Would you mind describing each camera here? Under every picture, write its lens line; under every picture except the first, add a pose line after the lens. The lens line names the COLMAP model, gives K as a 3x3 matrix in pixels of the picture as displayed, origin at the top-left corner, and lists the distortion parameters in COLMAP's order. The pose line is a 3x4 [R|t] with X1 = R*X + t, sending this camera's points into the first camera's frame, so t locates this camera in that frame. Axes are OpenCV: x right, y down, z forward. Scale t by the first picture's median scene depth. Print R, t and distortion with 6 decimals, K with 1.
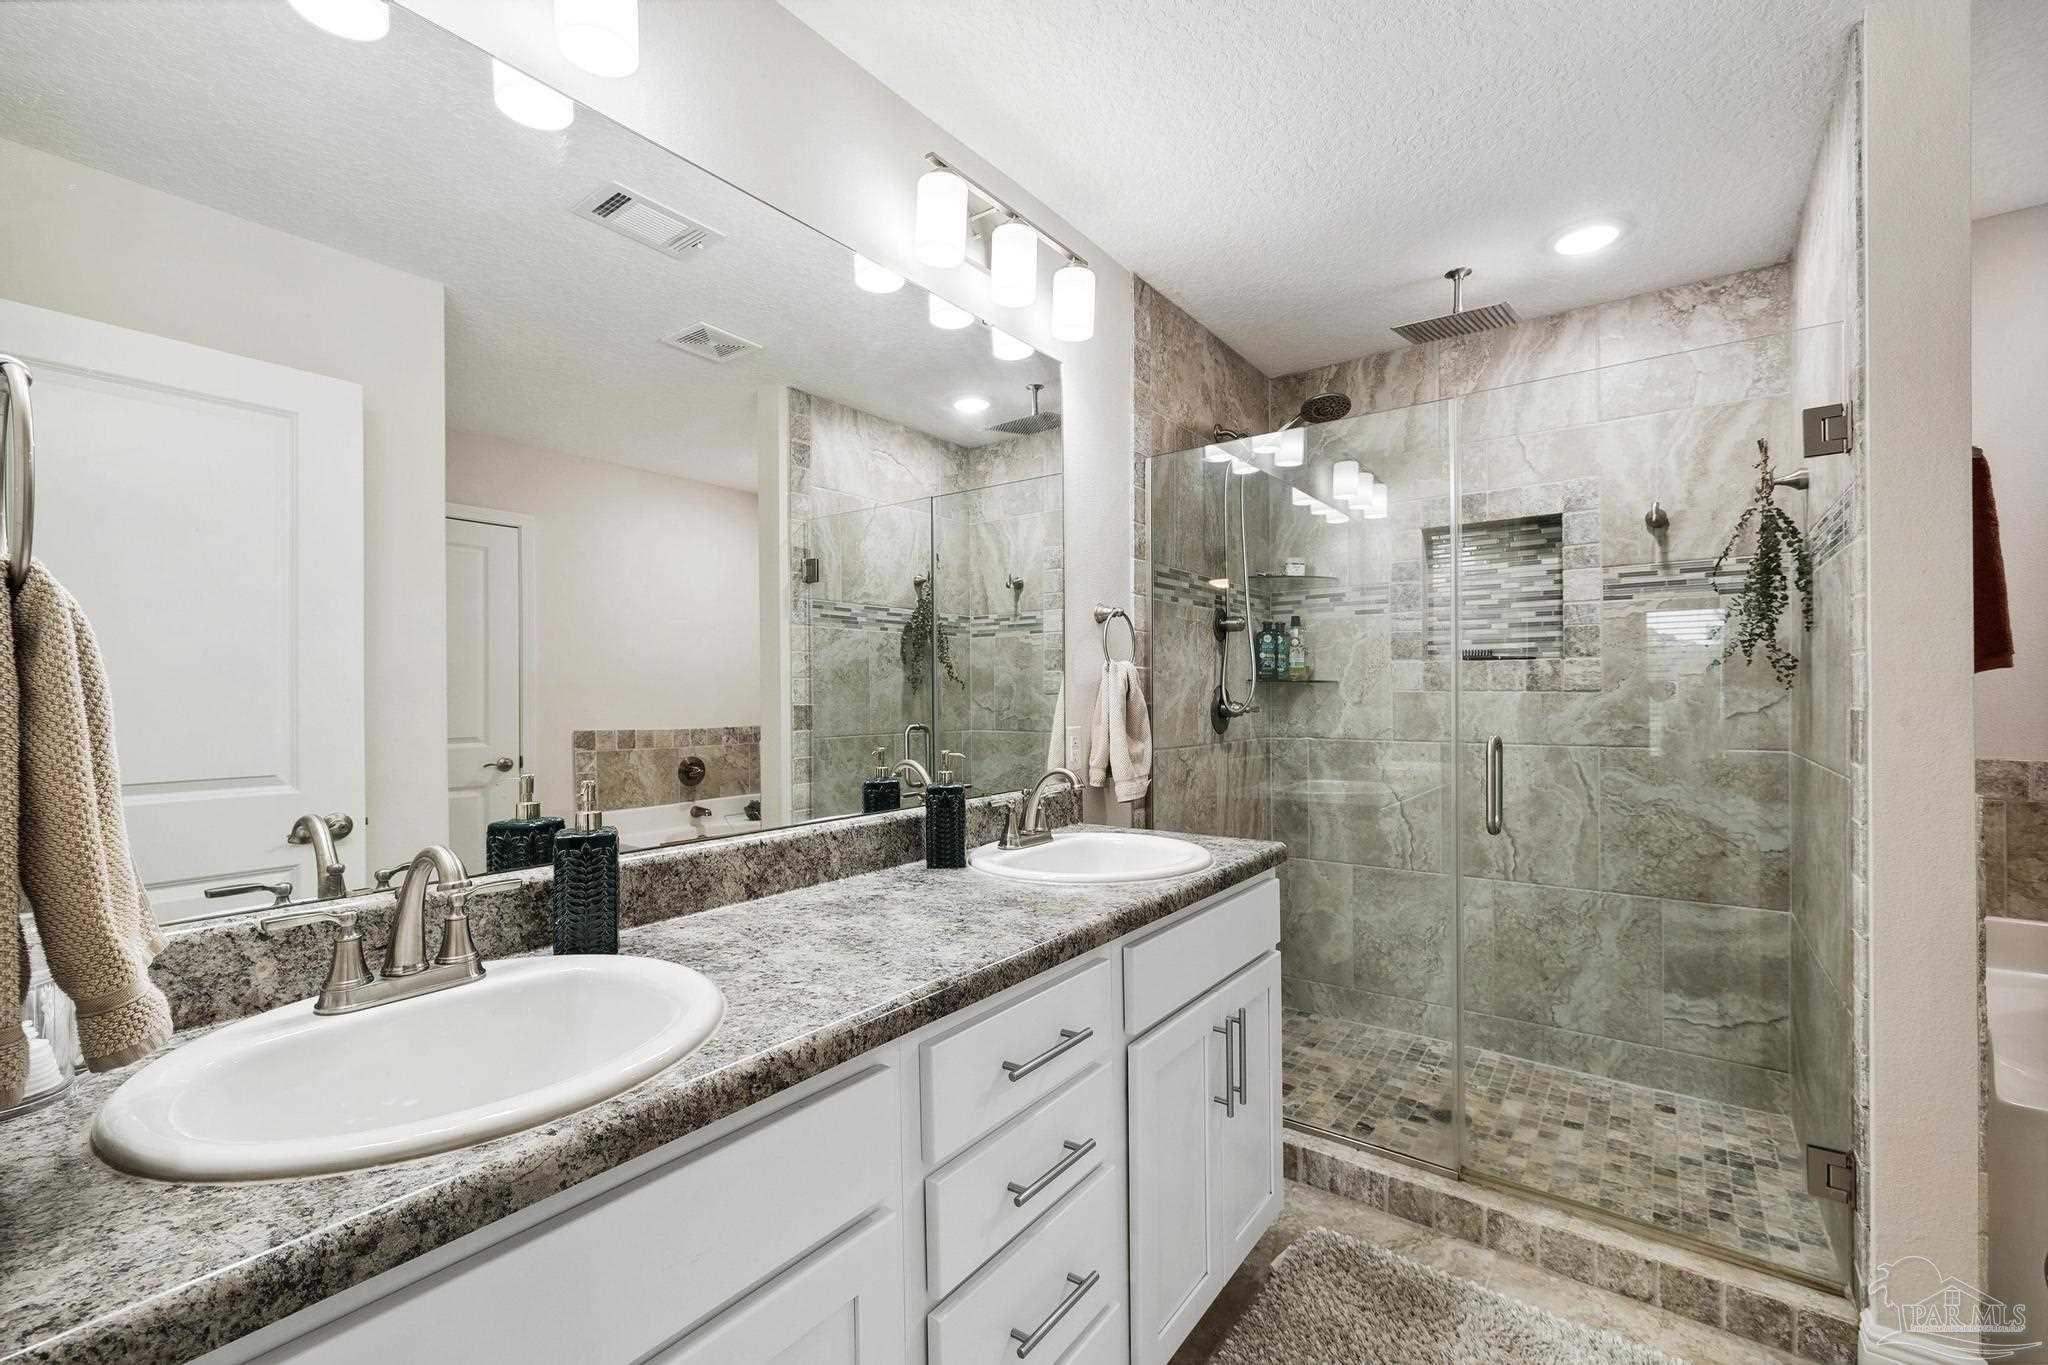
lens RADIAL K [[871.2, 0, 1024.0], [0, 871.2, 689.9], [0, 0, 1]] dist [-0.009127, 0.000701]
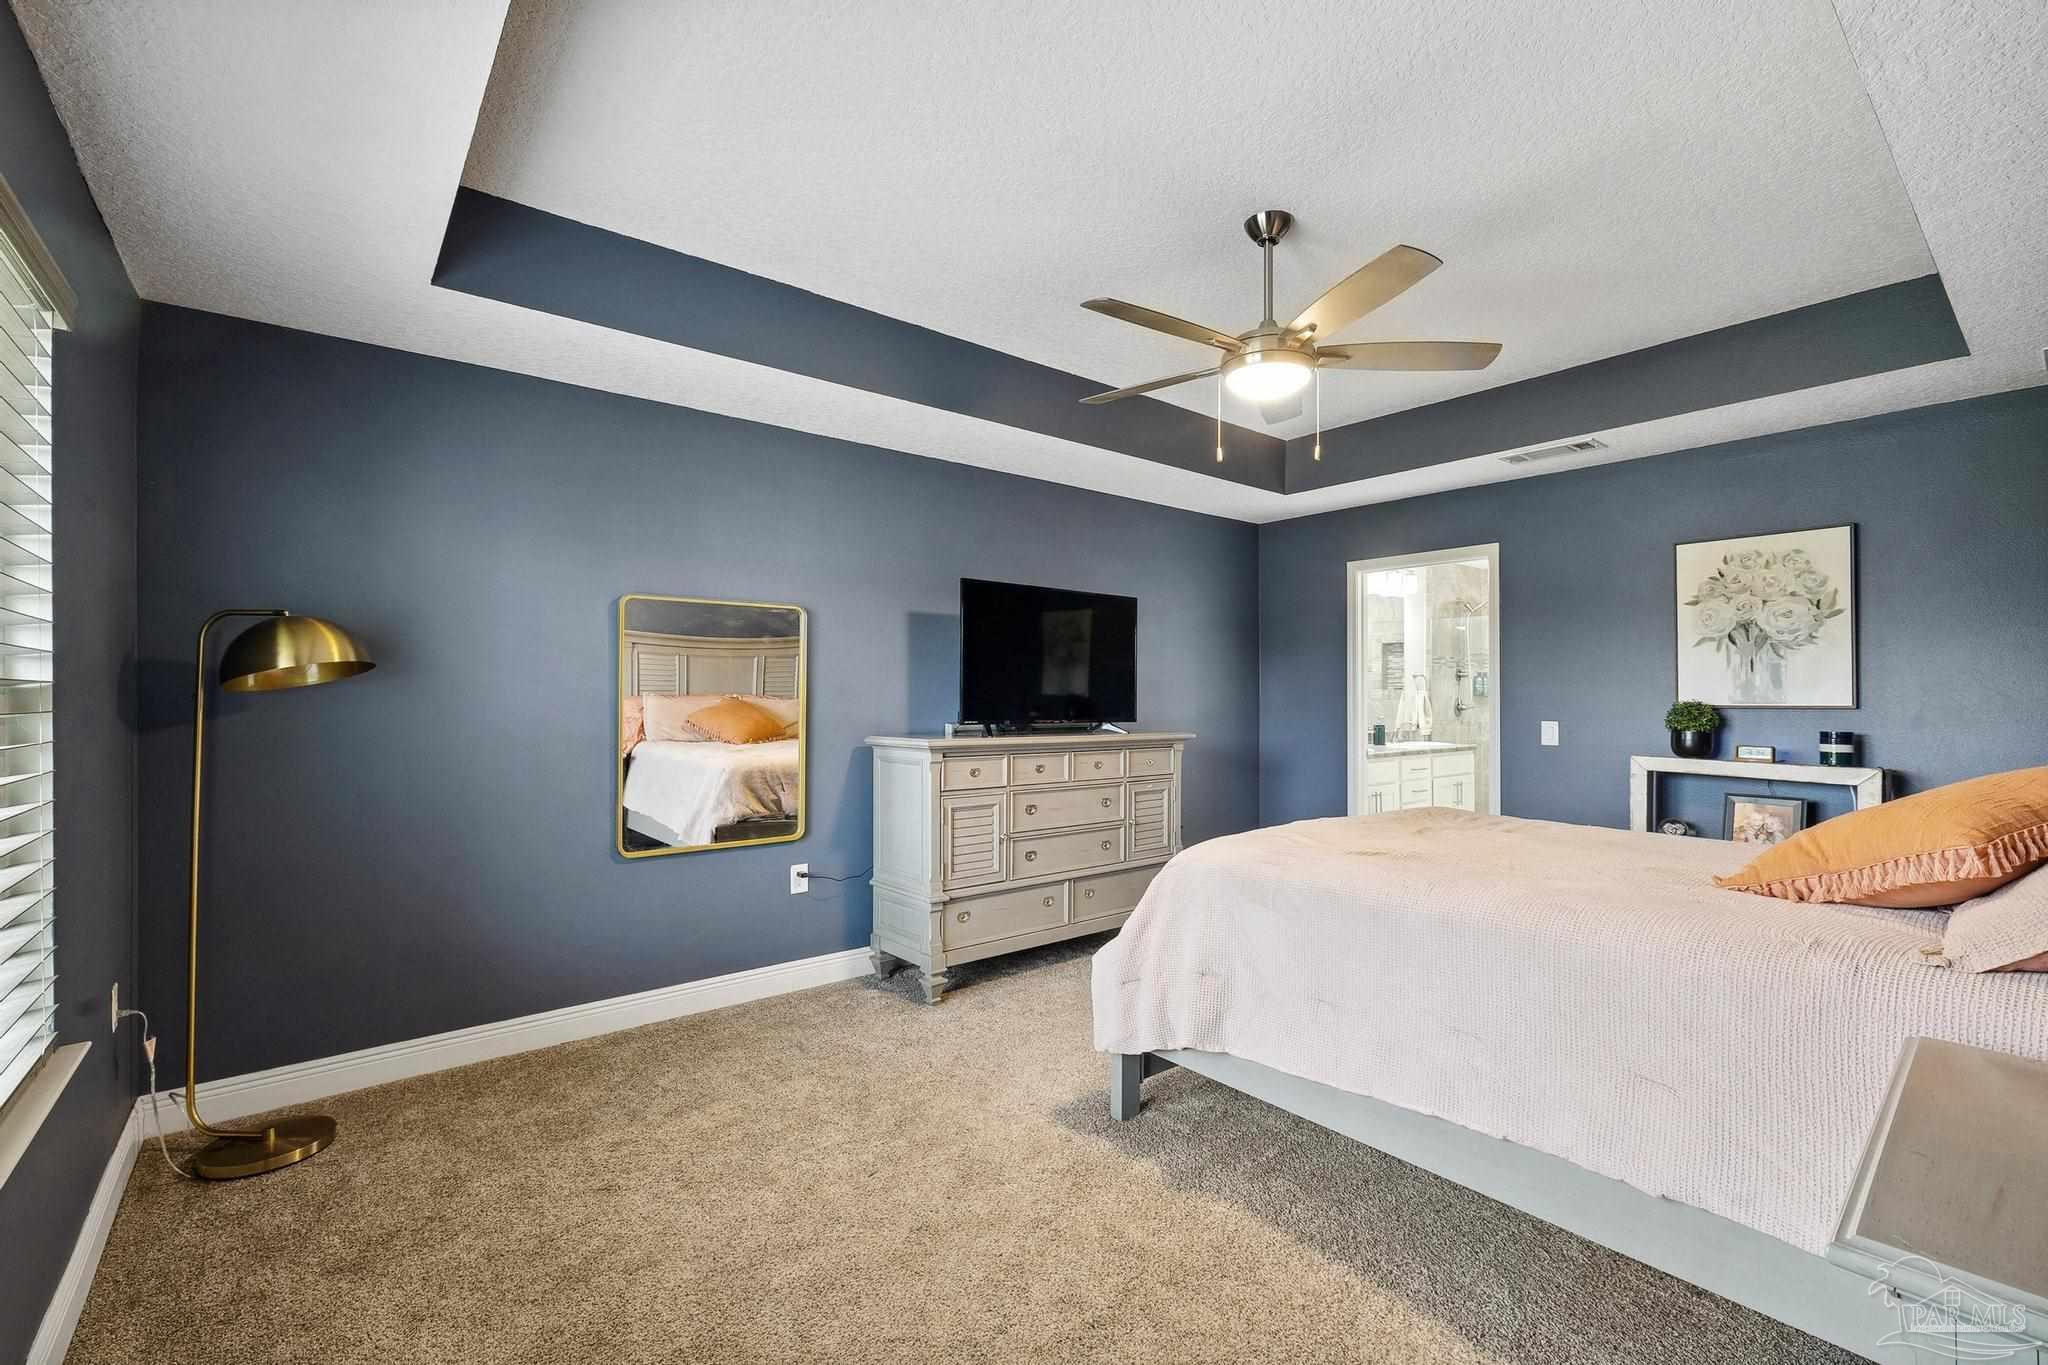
lens RADIAL K [[871.2, 0, 1022.3], [0, 871.2, 687.9], [0, 0, 1]] dist [-0.009127, 0.000701]
pose [[-0.253225, -0.003856, -0.967400, 3.132082], [0.000833, 0.999991, -0.004204, -0.025493], [0.967407, -0.001870, -0.253220, 0.399181]]
